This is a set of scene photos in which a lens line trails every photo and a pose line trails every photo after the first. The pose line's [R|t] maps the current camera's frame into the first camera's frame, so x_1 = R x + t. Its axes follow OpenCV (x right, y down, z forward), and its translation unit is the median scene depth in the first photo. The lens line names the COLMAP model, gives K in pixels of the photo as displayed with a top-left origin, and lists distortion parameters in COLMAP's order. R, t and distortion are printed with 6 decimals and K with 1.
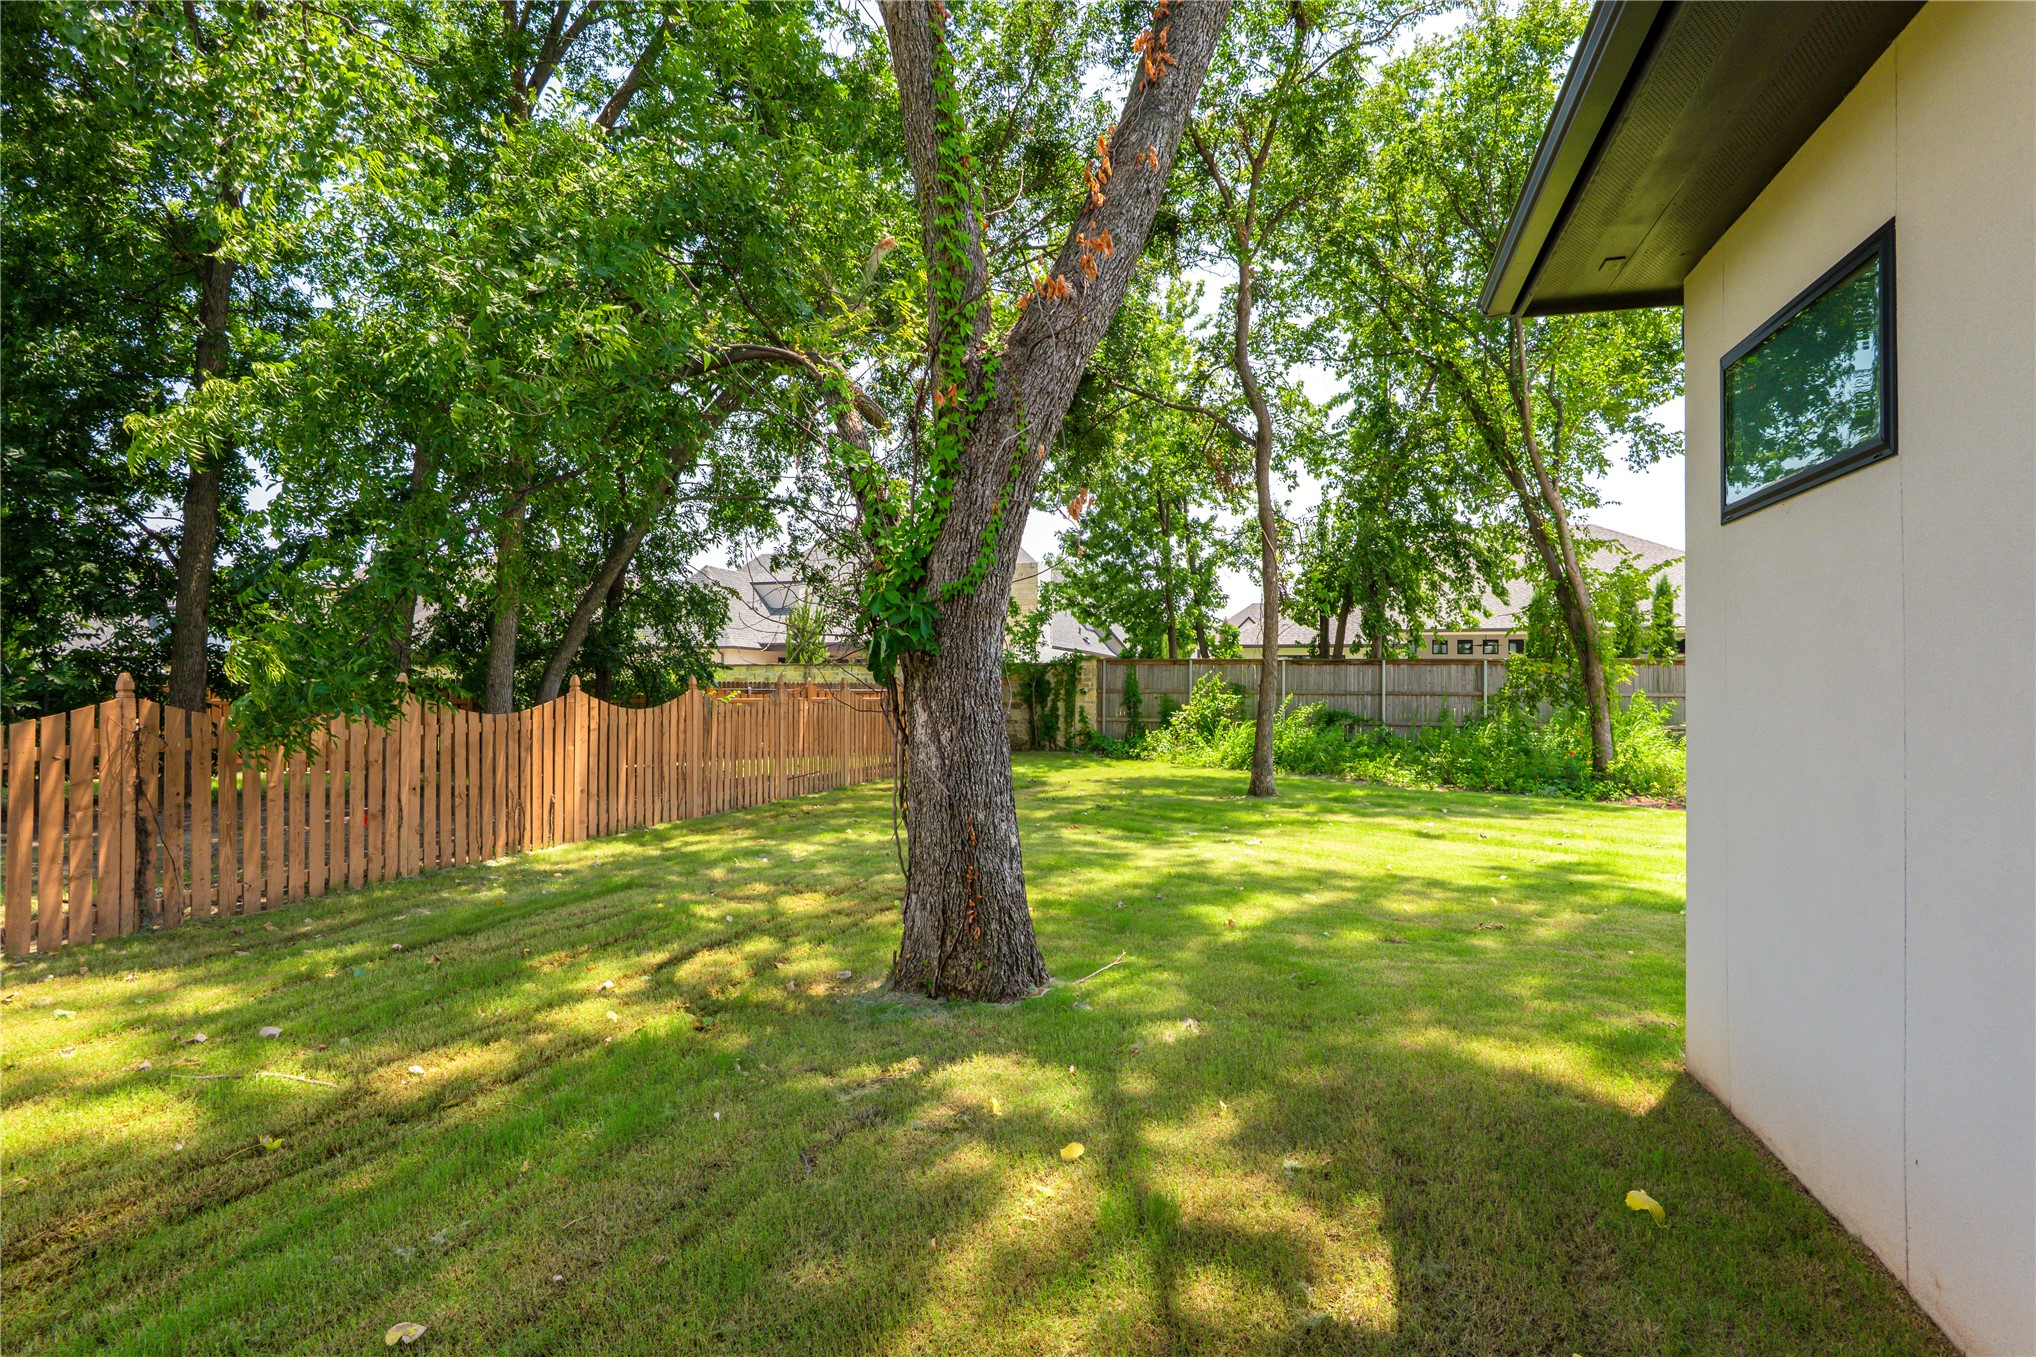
lens RADIAL K [[1077.3, 0, 1008.9], [0, 1077.3, 680.0], [0, 0, 1]] dist [-0.017758, 0.007600]
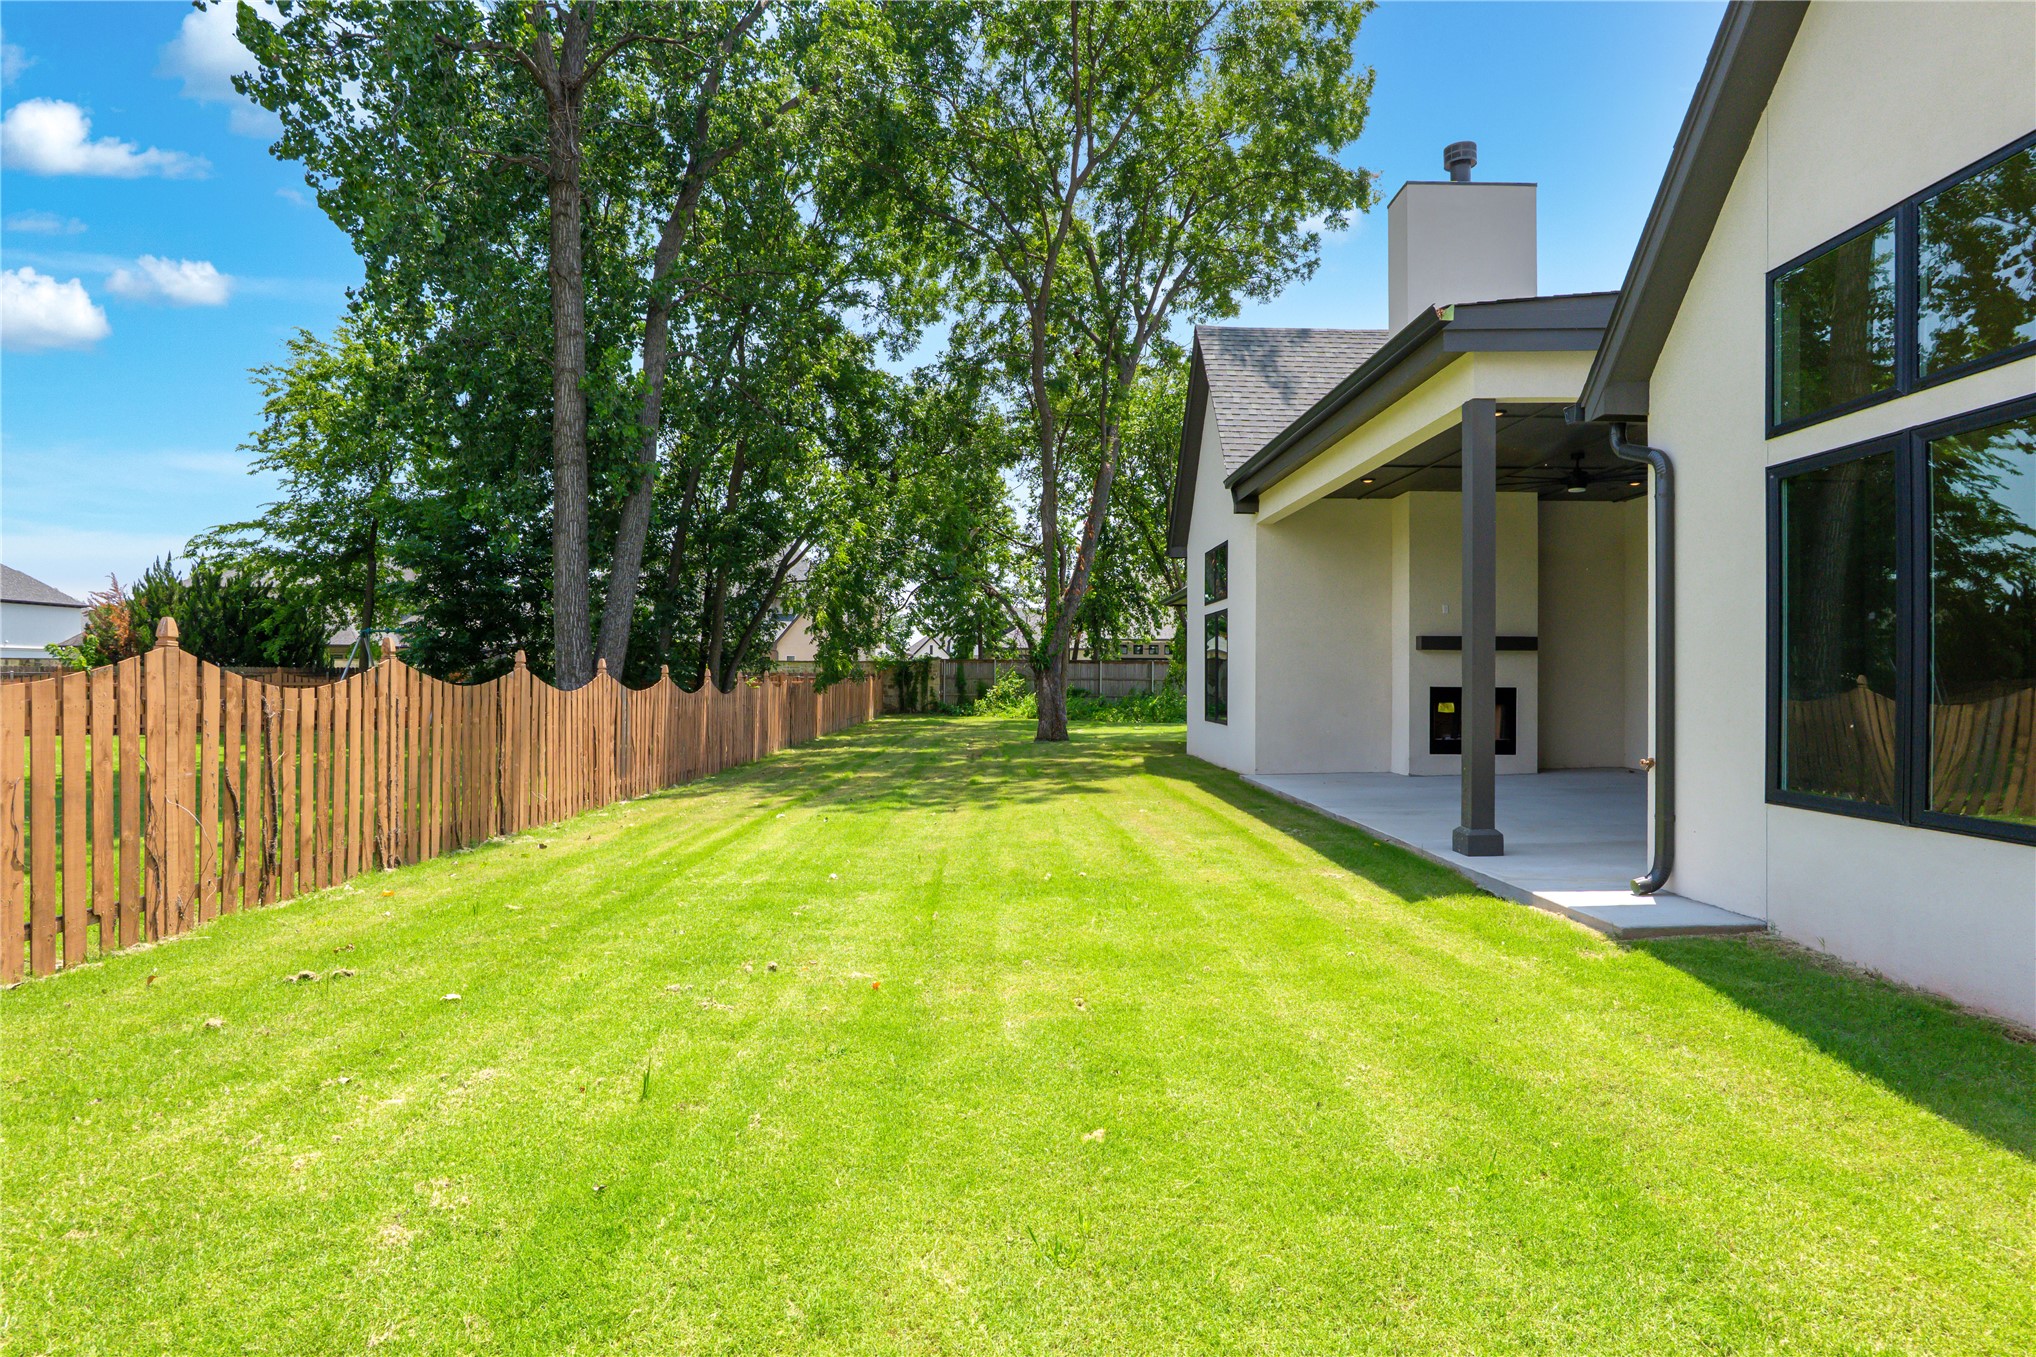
lens RADIAL K [[1077.3, 0, 1022.6], [0, 1077.3, 673.1], [0, 0, 1]] dist [-0.017758, 0.007600]
pose [[0.953465, 0.000306, 0.301504, -0.311159], [-0.002346, 0.999977, 0.006404, -0.008031], [-0.301496, -0.006813, 0.953443, -0.663418]]
